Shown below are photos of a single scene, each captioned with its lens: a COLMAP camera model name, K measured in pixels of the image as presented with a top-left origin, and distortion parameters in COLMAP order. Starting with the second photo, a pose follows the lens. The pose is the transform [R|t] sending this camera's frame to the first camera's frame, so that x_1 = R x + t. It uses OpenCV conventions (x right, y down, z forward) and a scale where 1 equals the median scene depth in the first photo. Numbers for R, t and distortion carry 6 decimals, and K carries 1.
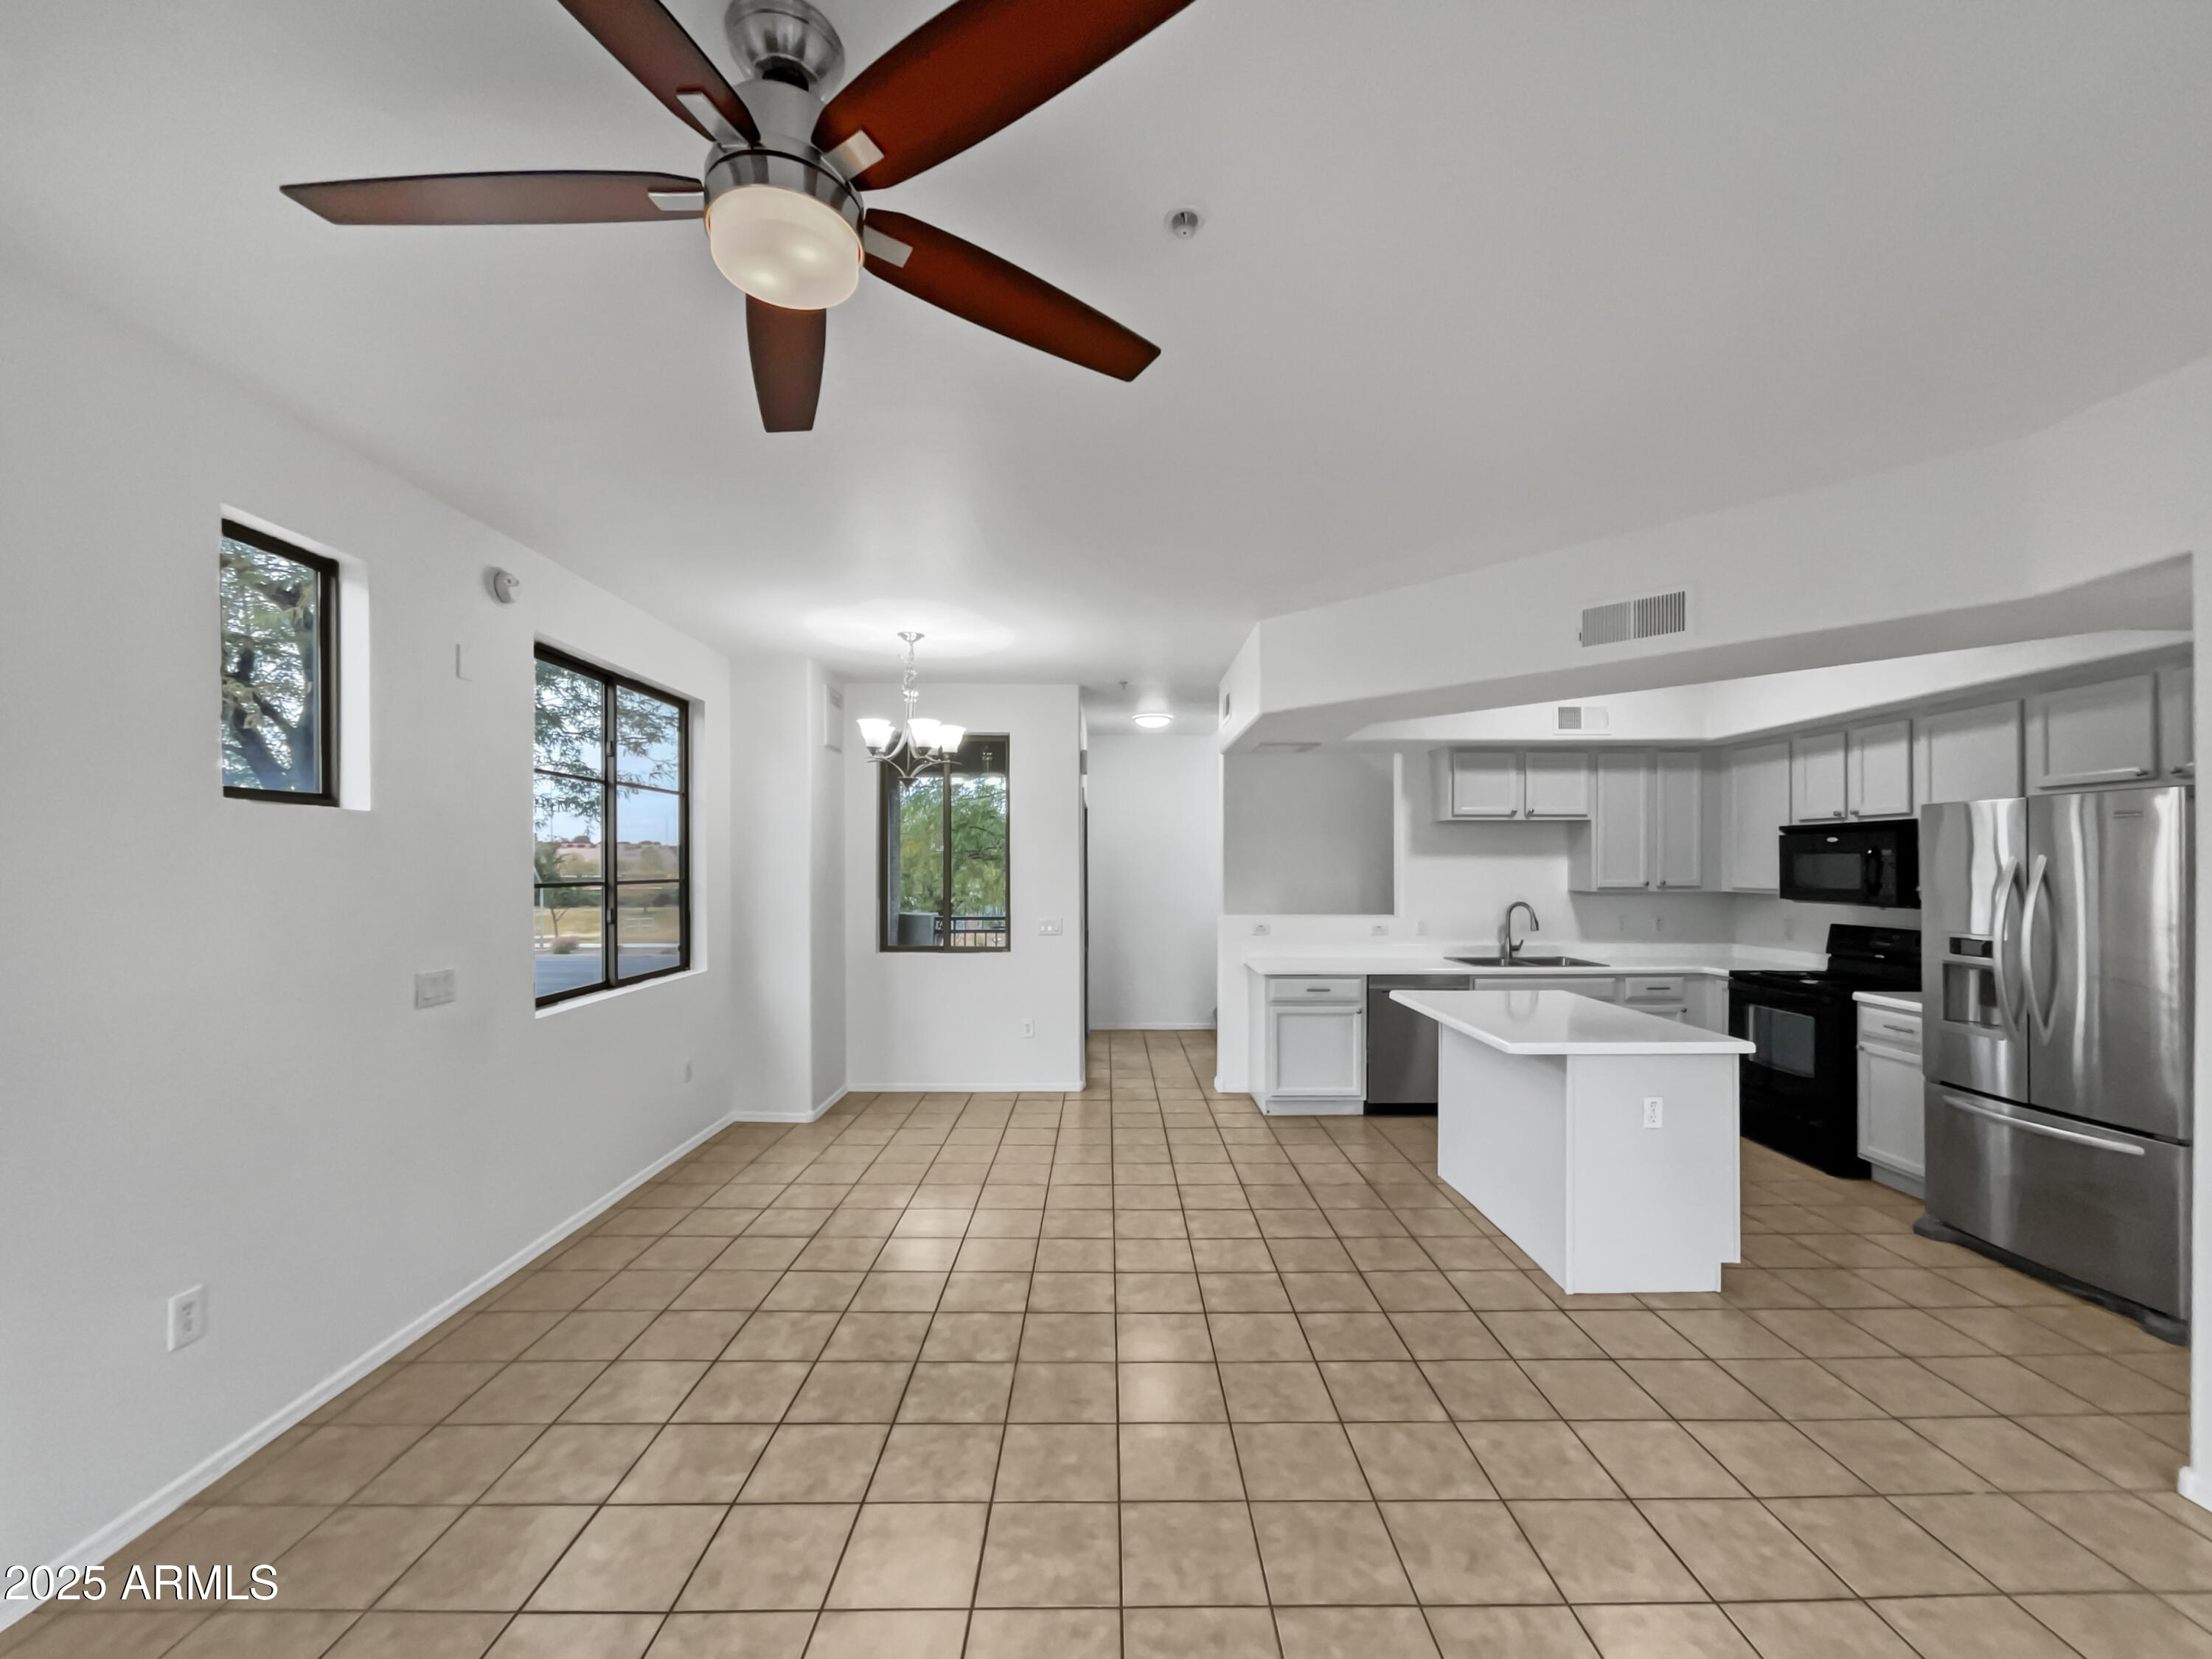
lens RADIAL K [[903.2, 0, 1114.7], [0, 903.2, 862.7], [0, 0, 1]] dist [-0.004147, -0.000857]
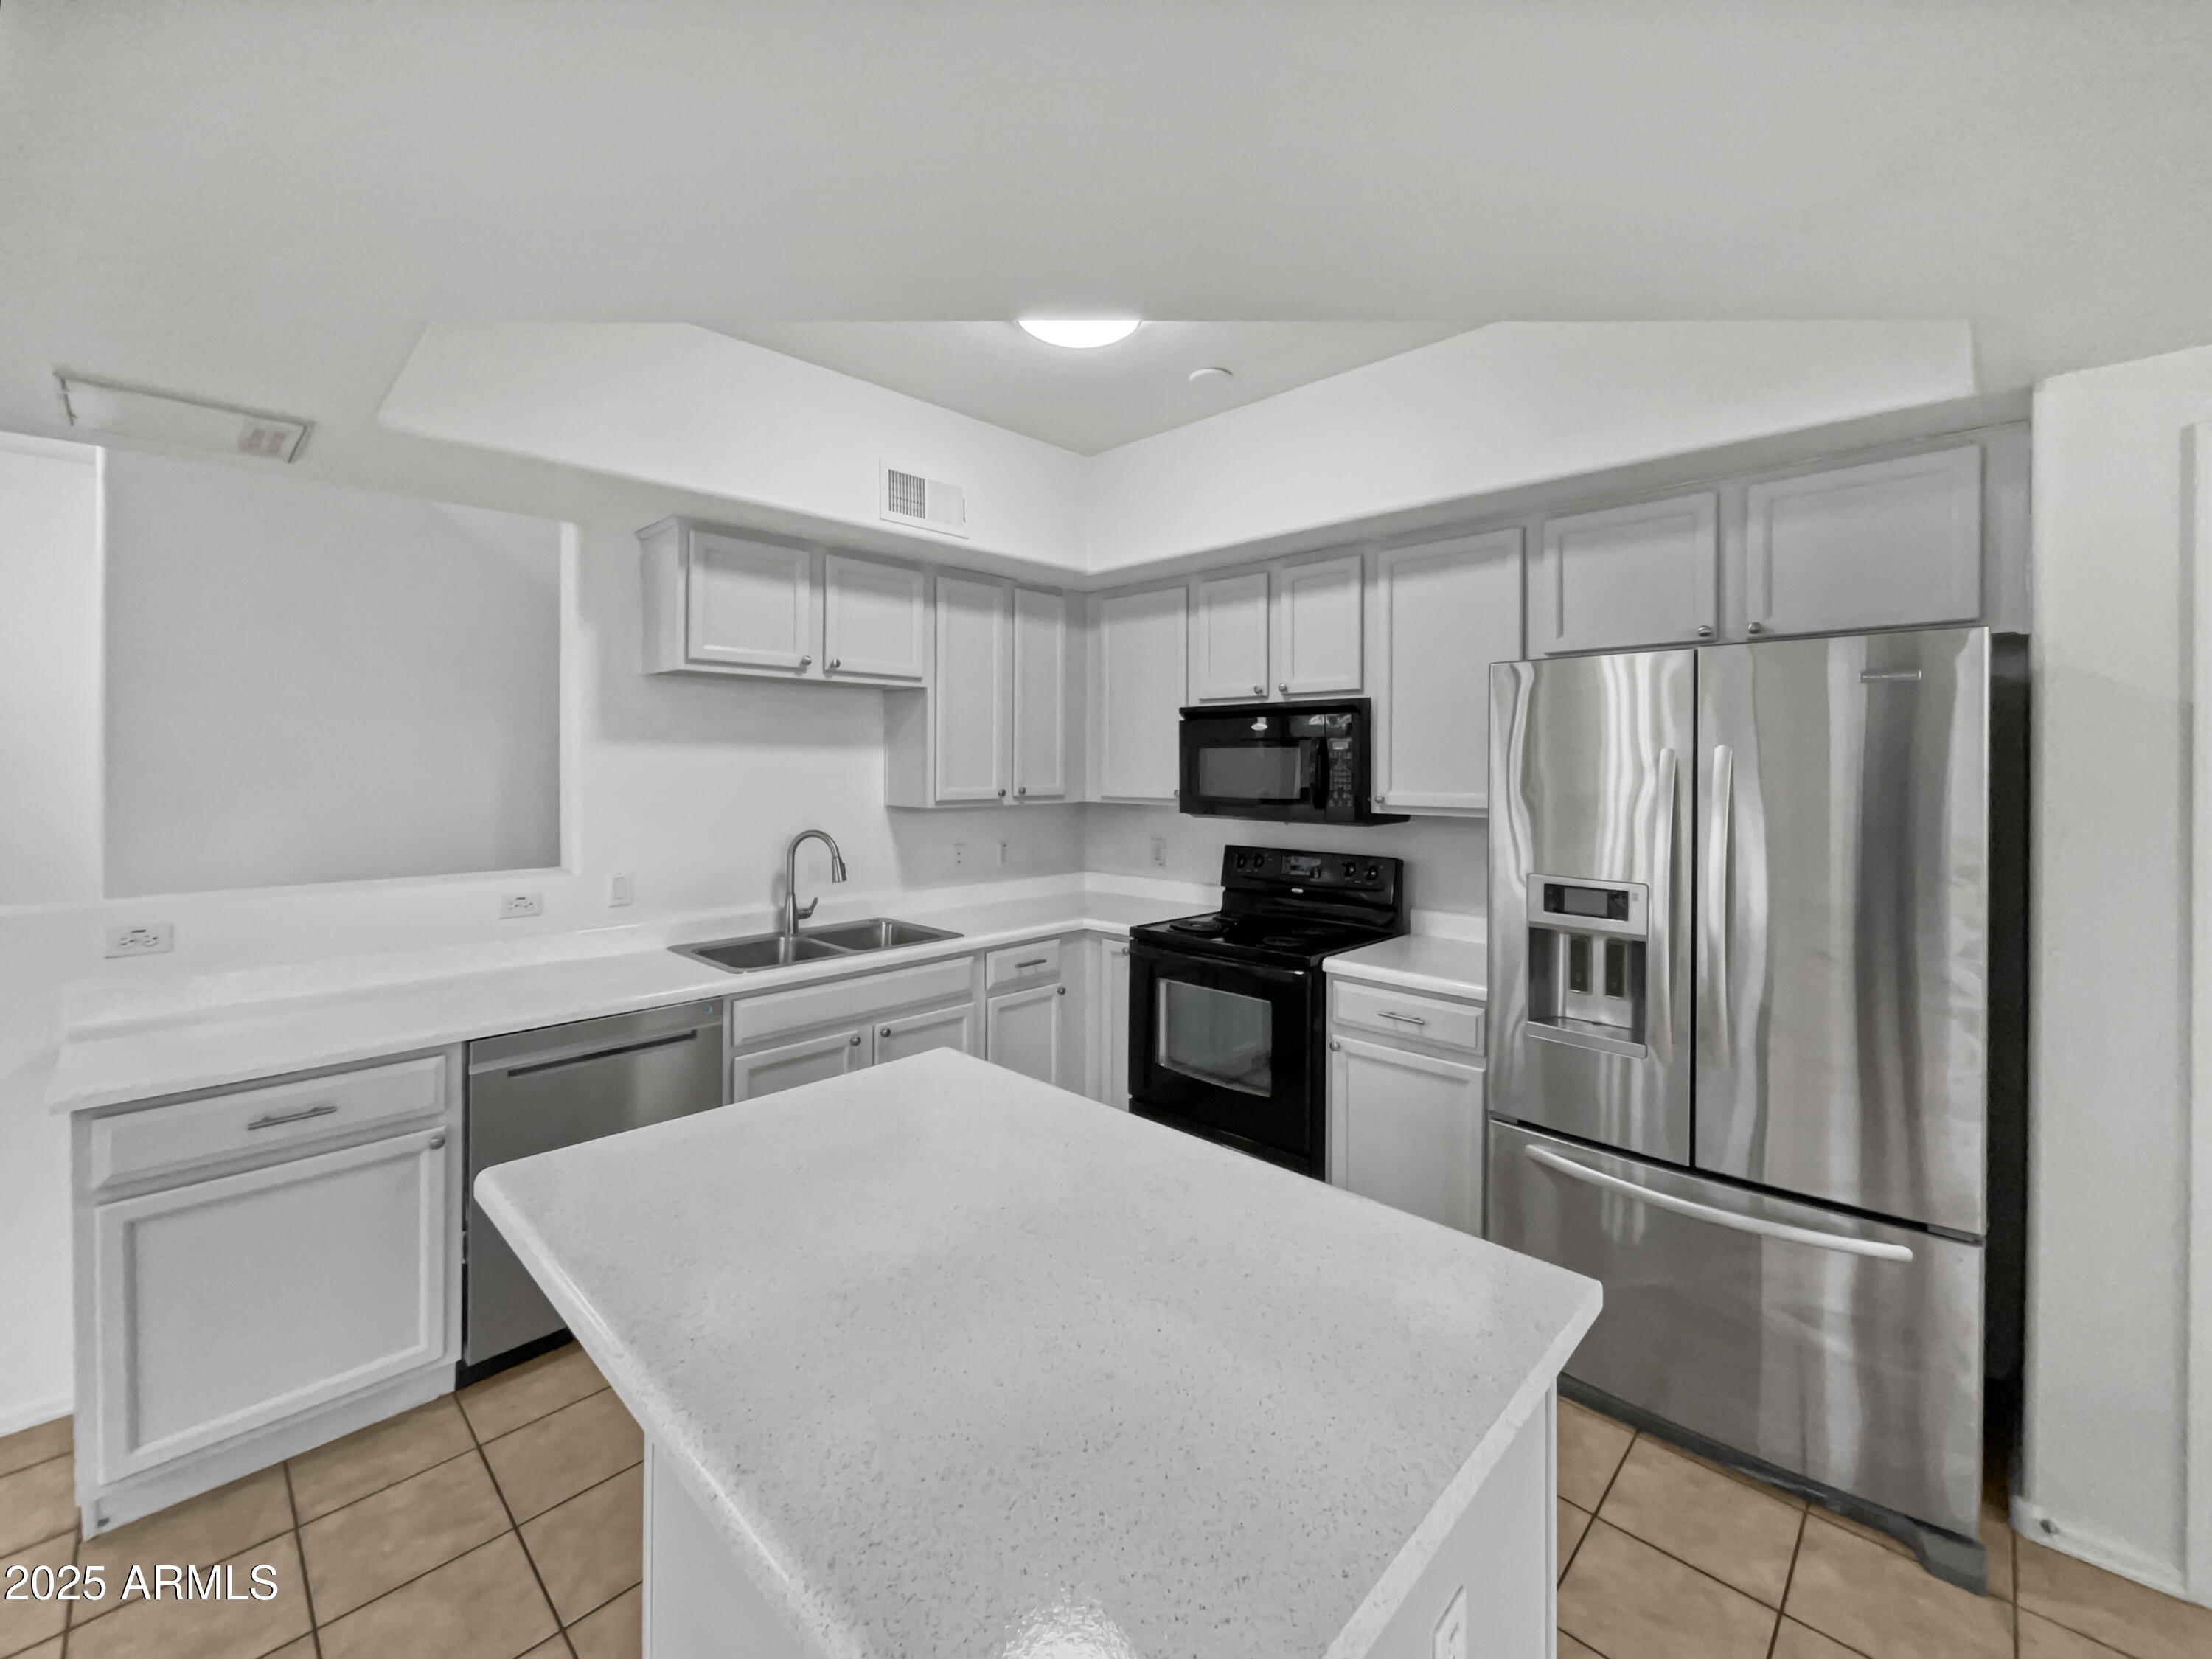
lens RADIAL K [[903.2, 0, 1096.0], [0, 903.2, 768.5], [0, 0, 1]] dist [-0.004147, -0.000857]
pose [[0.707915, -0.002039, 0.706295, 0.199124], [-0.003370, 0.999975, 0.006265, 0.002336], [-0.706290, -0.006815, 0.707890, 0.532086]]
